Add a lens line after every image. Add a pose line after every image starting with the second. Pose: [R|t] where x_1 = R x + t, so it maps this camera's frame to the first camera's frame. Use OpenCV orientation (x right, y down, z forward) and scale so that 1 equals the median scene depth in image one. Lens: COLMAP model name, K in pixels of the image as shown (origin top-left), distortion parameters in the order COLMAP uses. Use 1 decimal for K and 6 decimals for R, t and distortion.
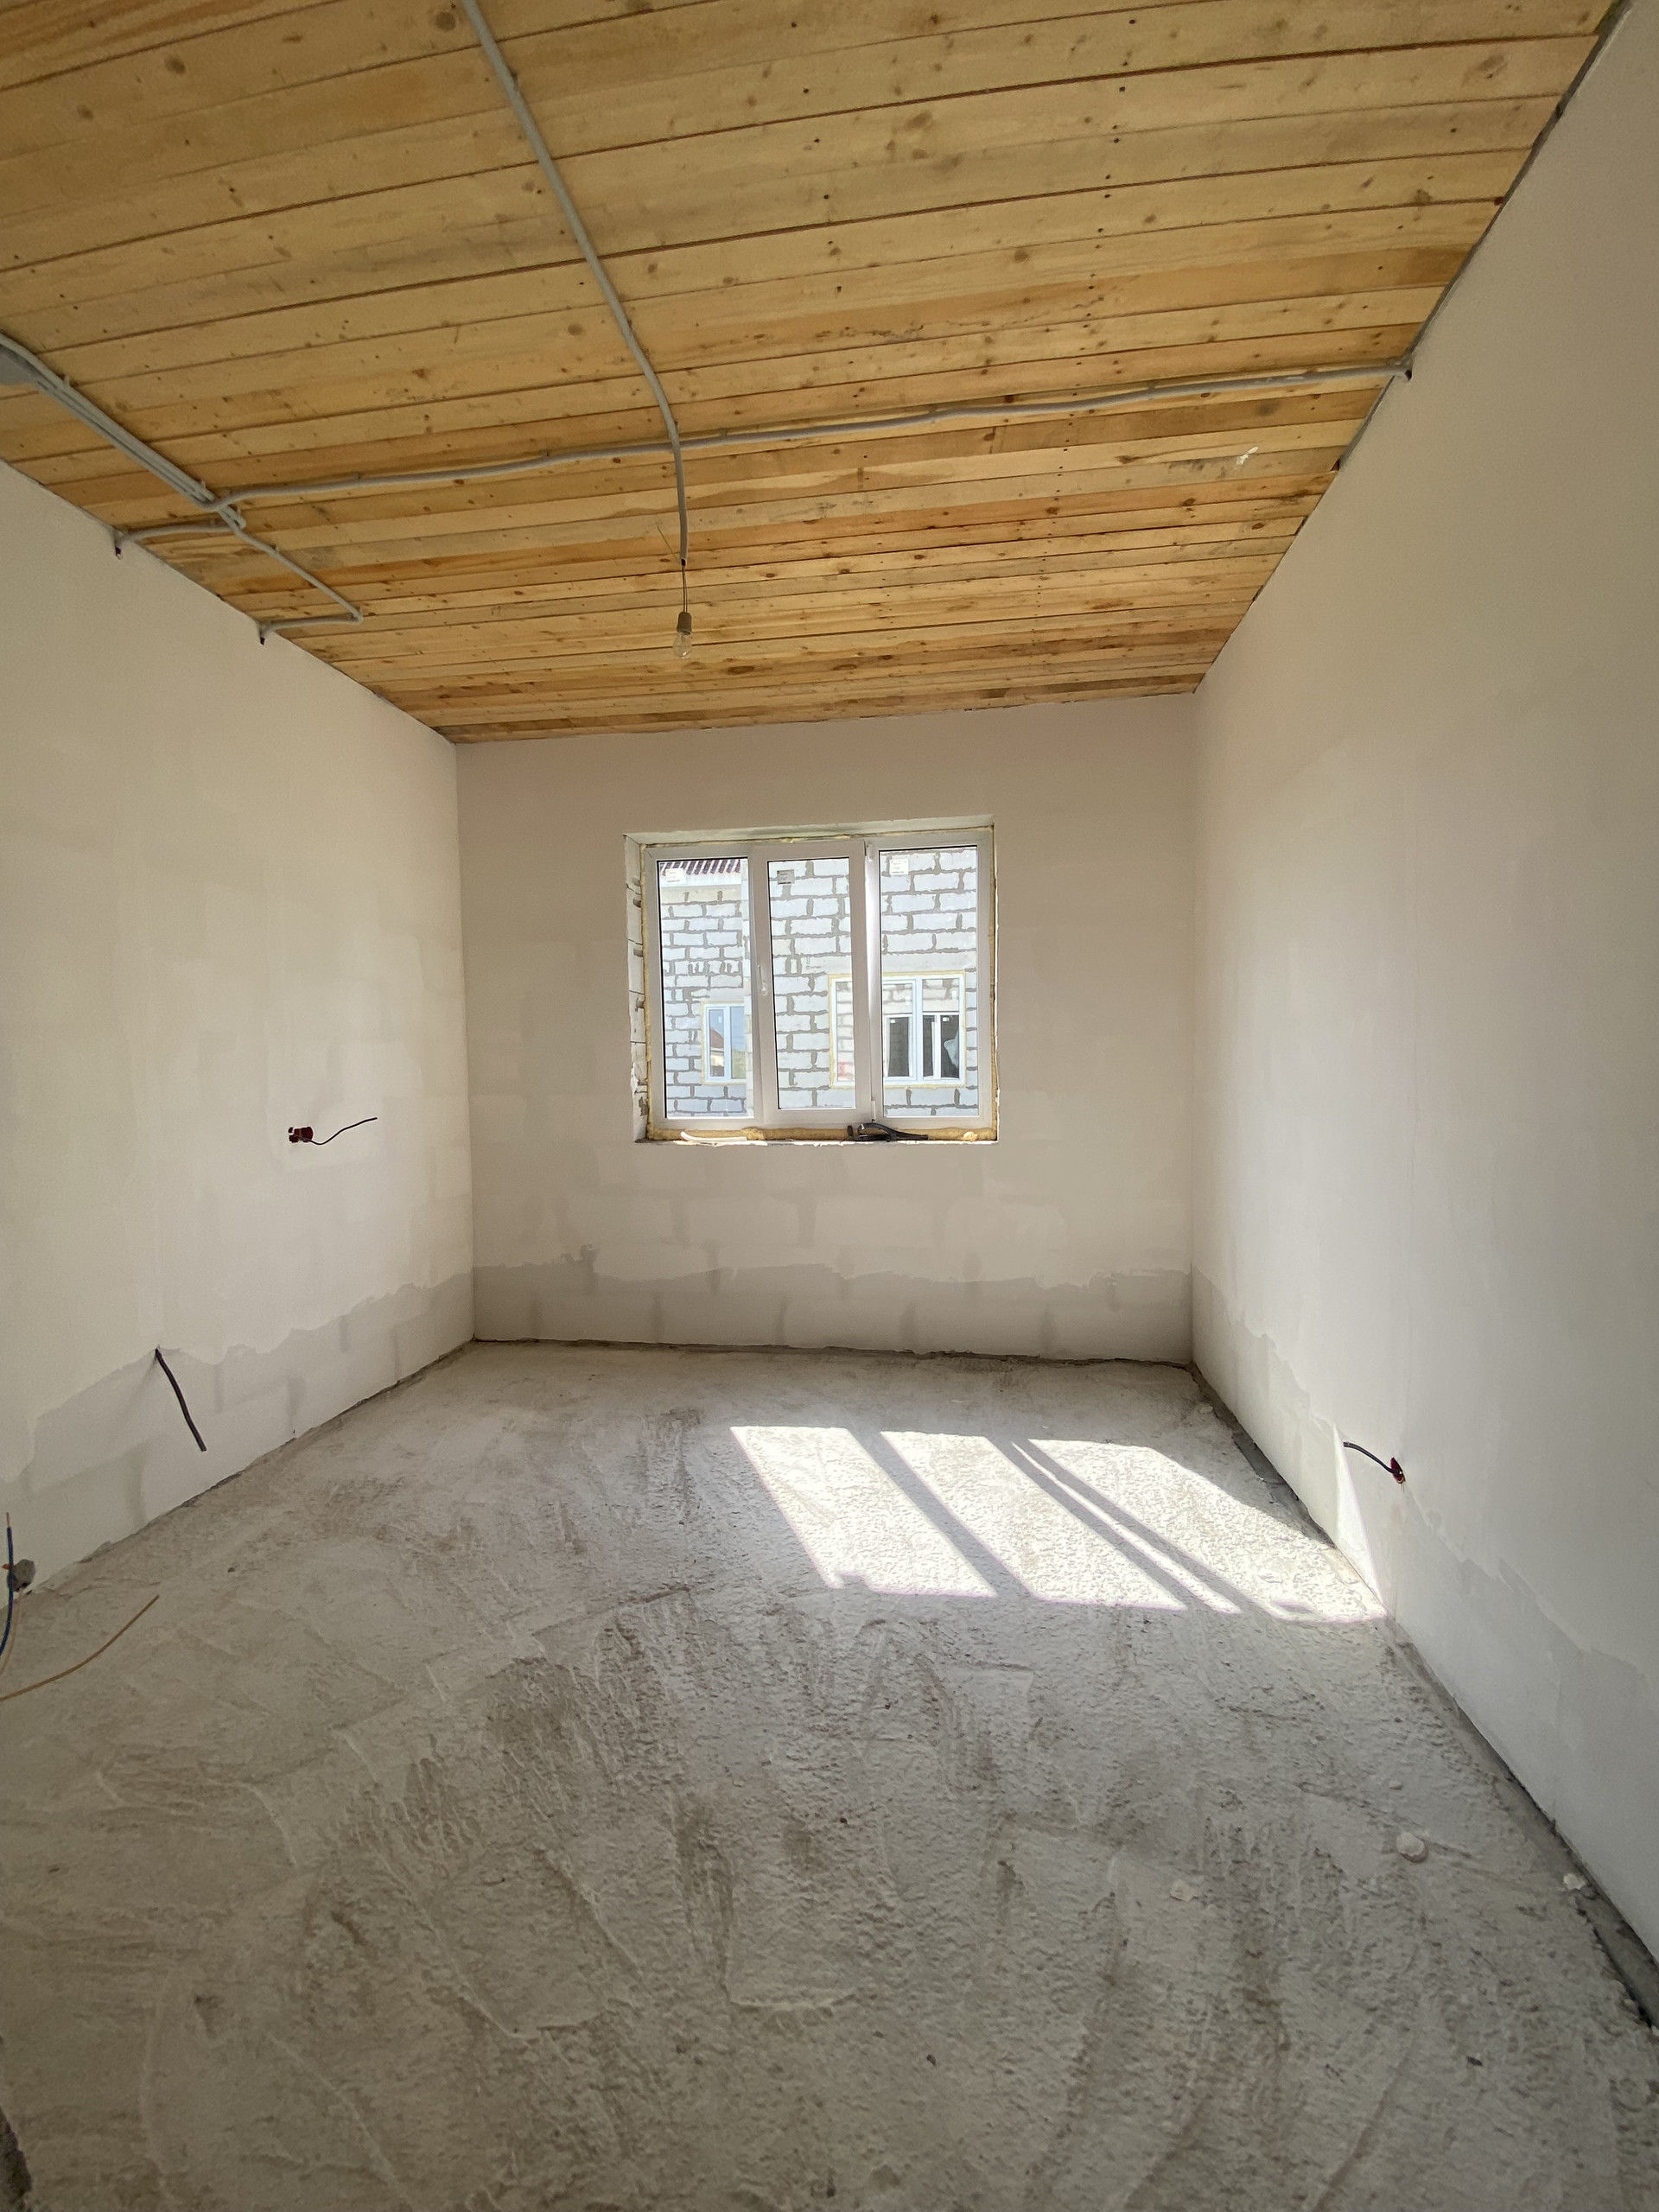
lens RADIAL K [[903.2, 0, 831.2], [0, 903.2, 1108.4], [0, 0, 1]] dist [0.017040, -0.018731]
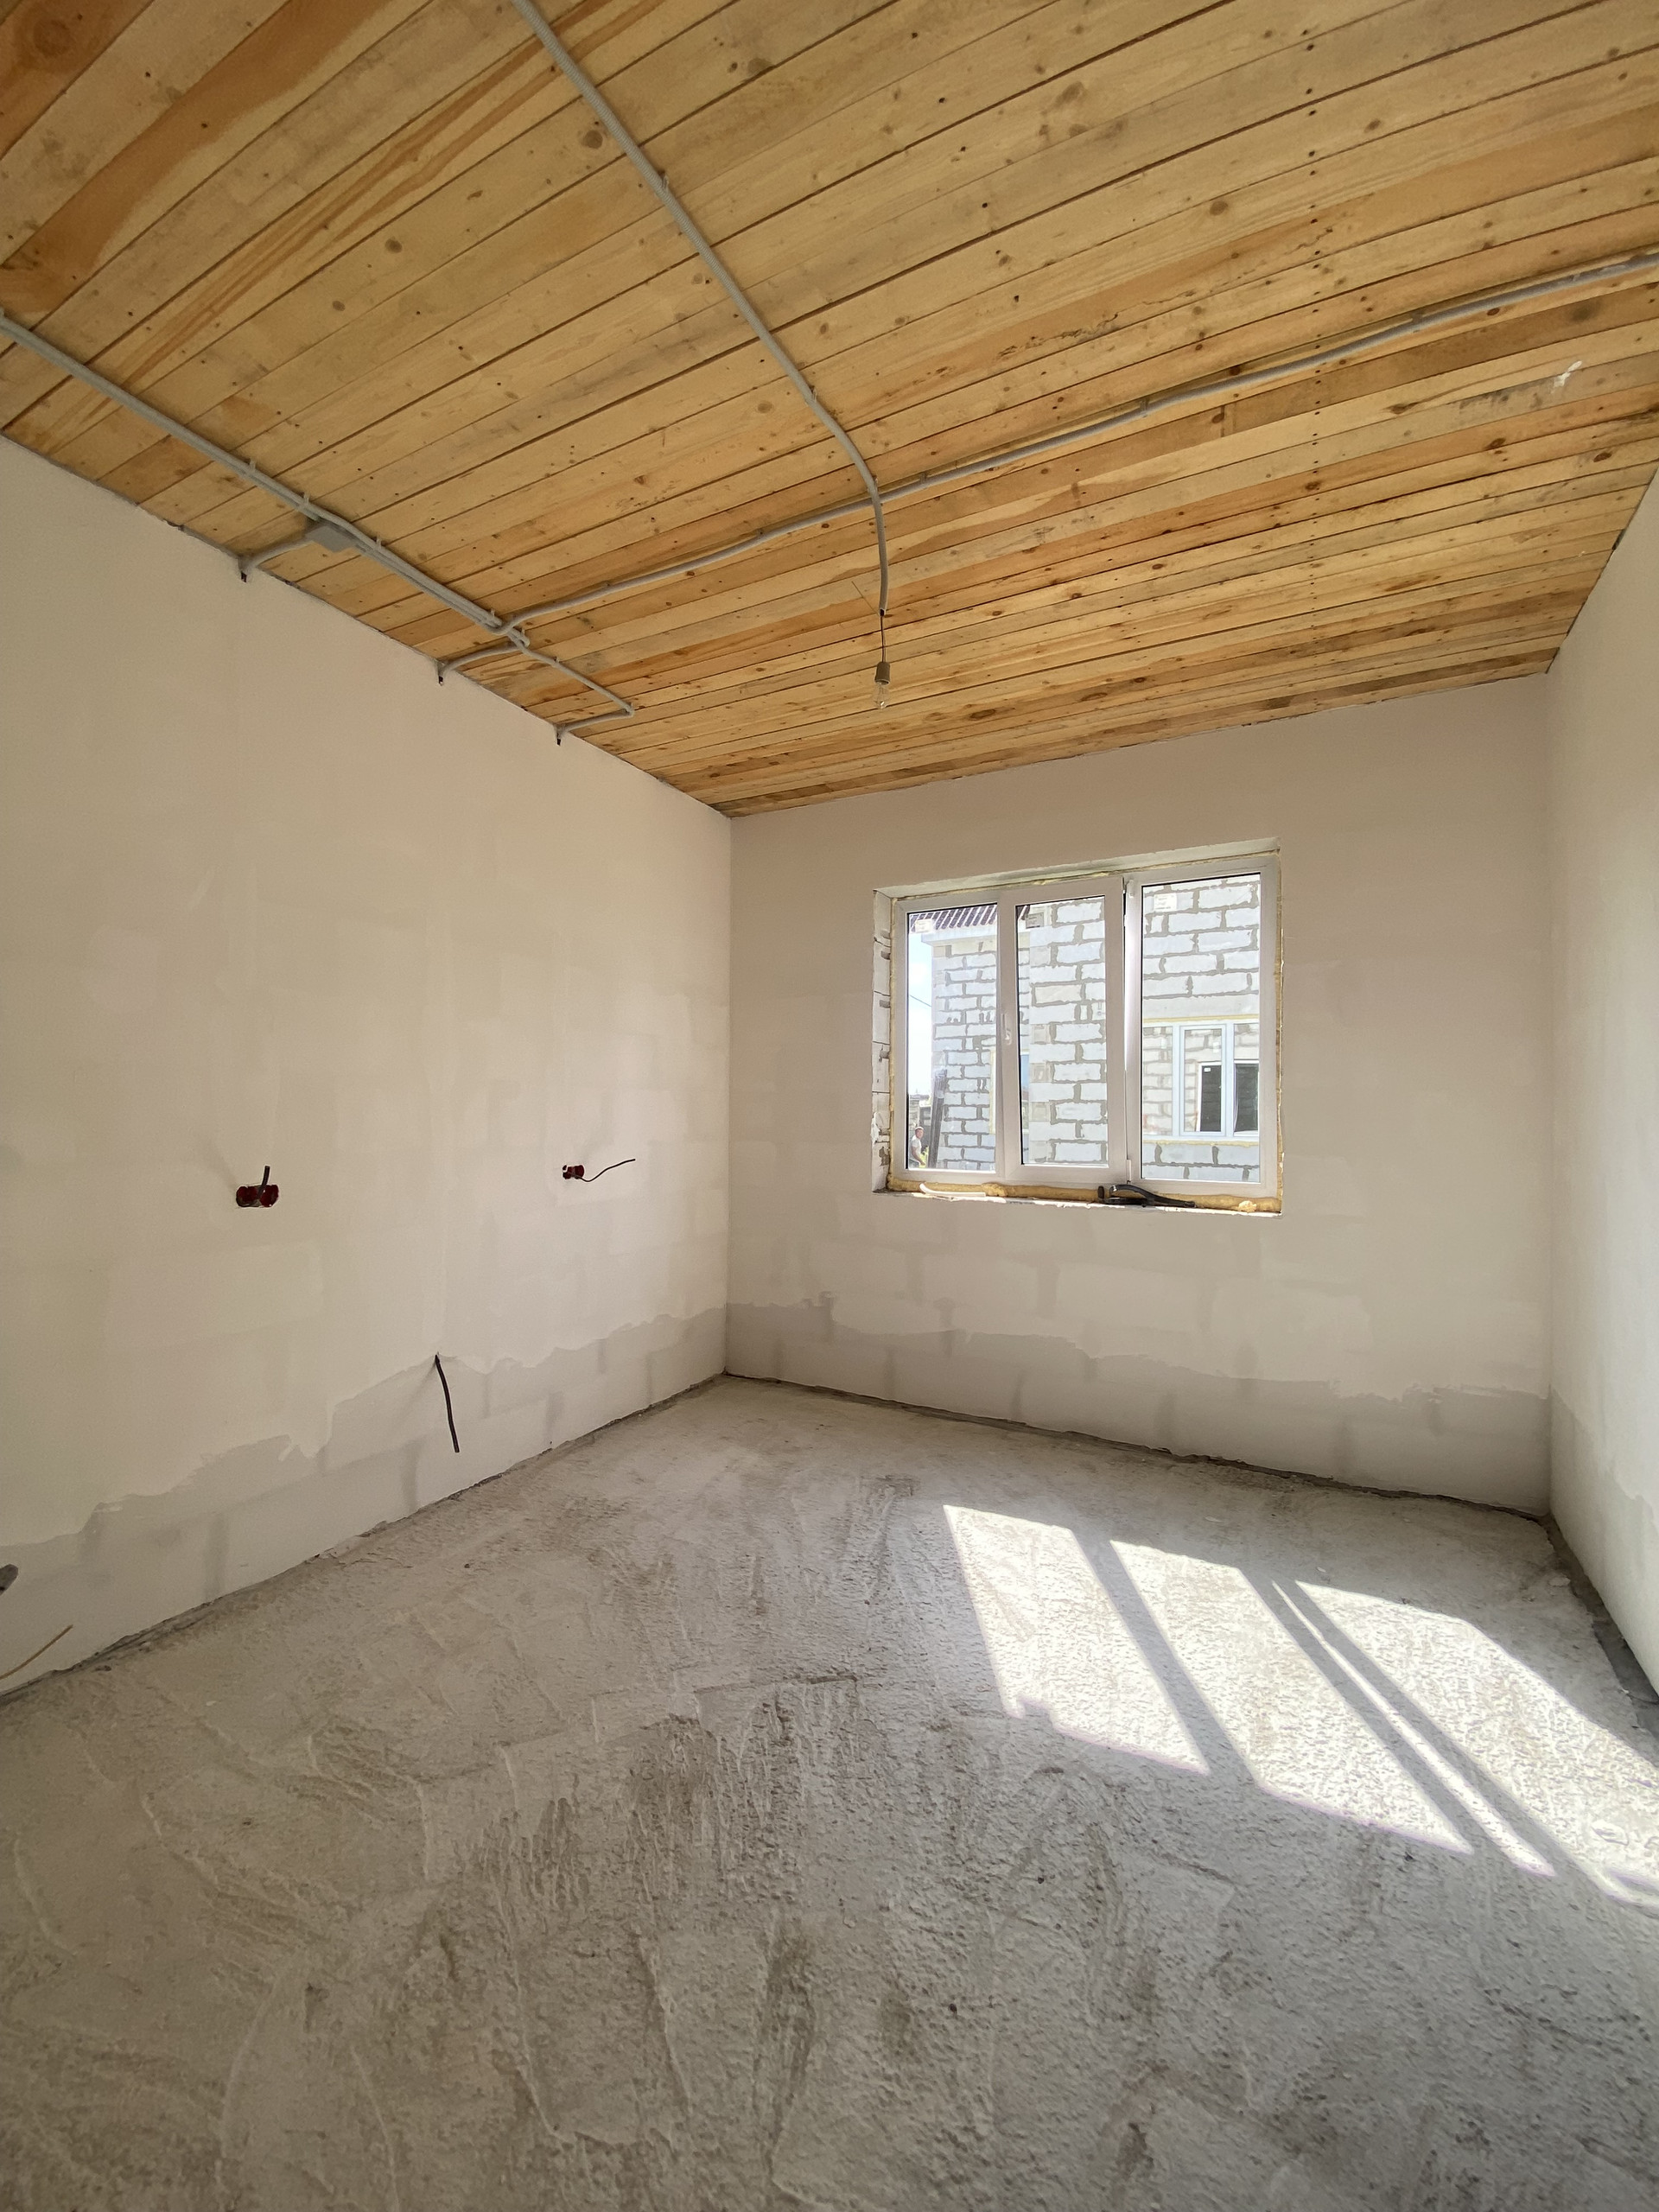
lens RADIAL K [[903.2, 0, 832.3], [0, 903.2, 1108.7], [0, 0, 1]] dist [0.017040, -0.018731]
pose [[0.941819, 0.020086, -0.335520, 0.120465], [-0.037315, 0.998291, -0.044982, -0.015156], [0.334043, 0.054885, 0.940958, 0.076496]]
